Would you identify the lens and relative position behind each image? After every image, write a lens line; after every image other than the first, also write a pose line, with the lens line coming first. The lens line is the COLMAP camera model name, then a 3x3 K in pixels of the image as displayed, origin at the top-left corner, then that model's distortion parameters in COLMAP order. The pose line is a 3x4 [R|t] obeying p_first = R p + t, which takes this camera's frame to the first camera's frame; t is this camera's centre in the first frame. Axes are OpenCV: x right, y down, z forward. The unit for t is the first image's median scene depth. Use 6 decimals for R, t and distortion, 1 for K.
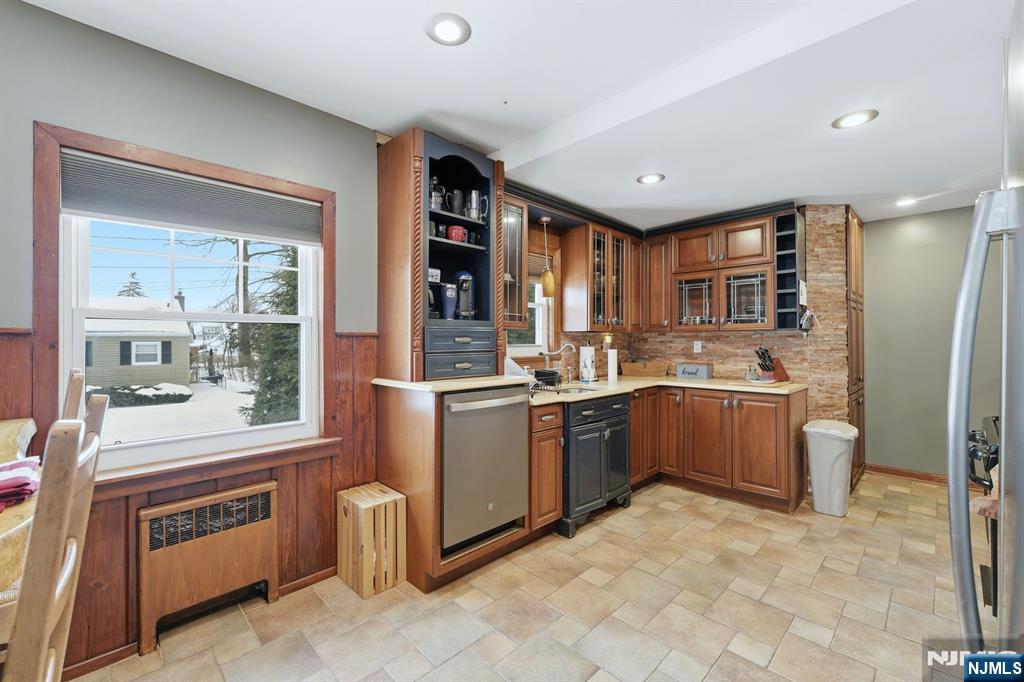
lens RADIAL K [[407.6, 0, 507.9], [0, 407.6, 340.3], [0, 0, 1]] dist [-0.003380, 0.001072]
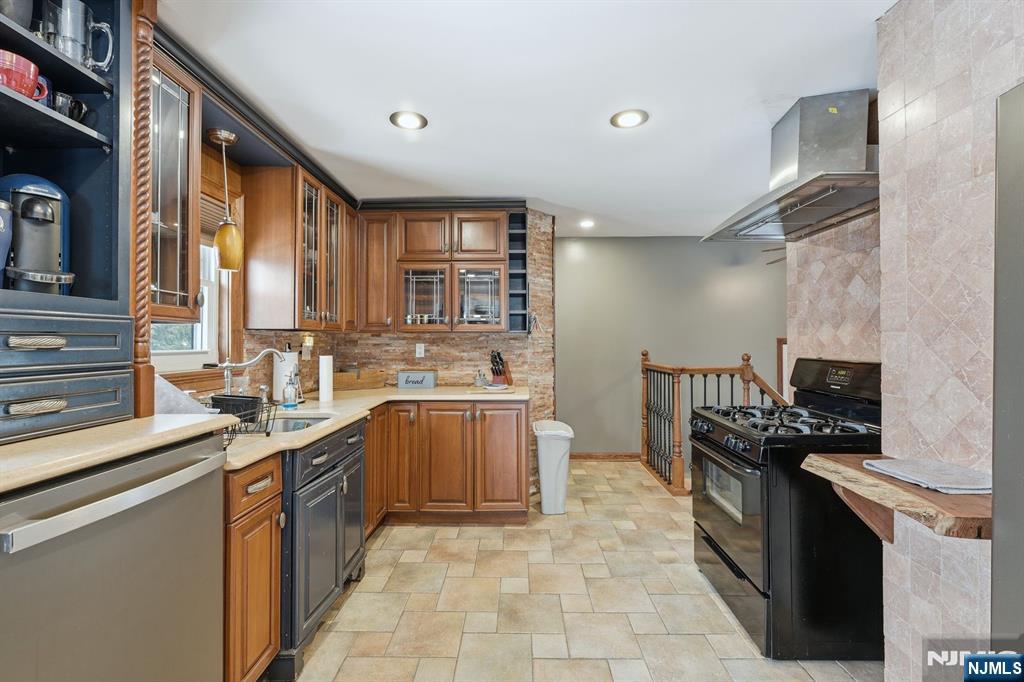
lens RADIAL K [[443.0, 0, 514.4], [0, 443.0, 339.9], [0, 0, 1]] dist [-0.004008, -0.000035]
pose [[0.711264, 0.004989, 0.702908, -0.056588], [-0.000690, 0.999979, -0.006399, -0.000199], [-0.702925, 0.004066, 0.711252, 0.255969]]
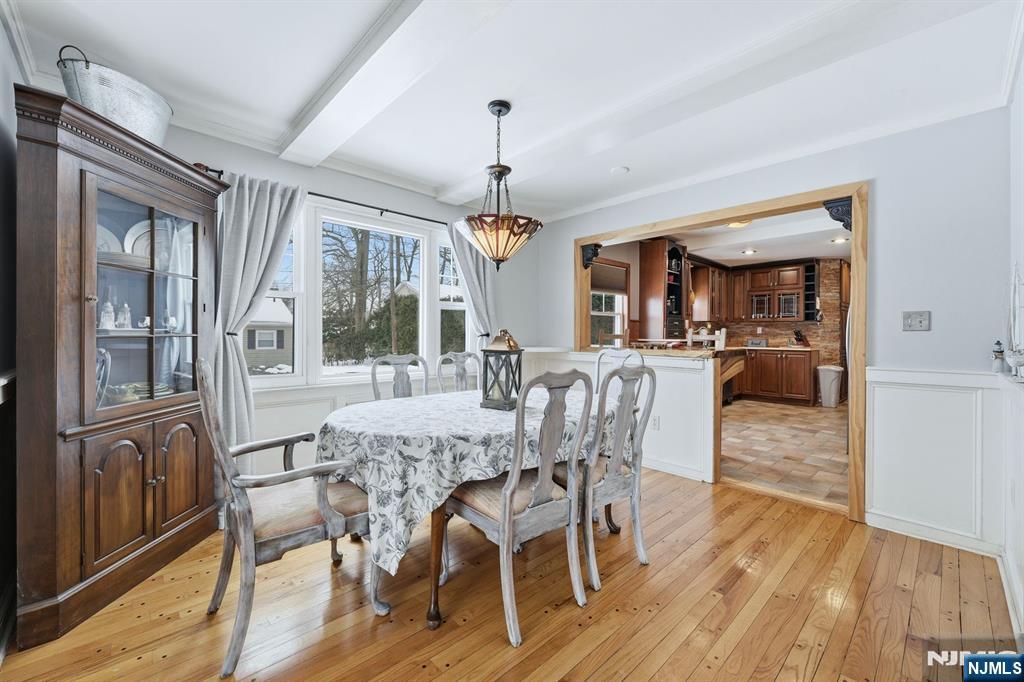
lens RADIAL K [[407.6, 0, 508.8], [0, 407.6, 336.7], [0, 0, 1]] dist [-0.003380, 0.001072]
pose [[0.999886, 0.007157, -0.013298, -0.812604], [-0.007069, 0.999953, 0.006676, 0.050948], [0.013345, -0.006581, 0.999889, -1.085069]]
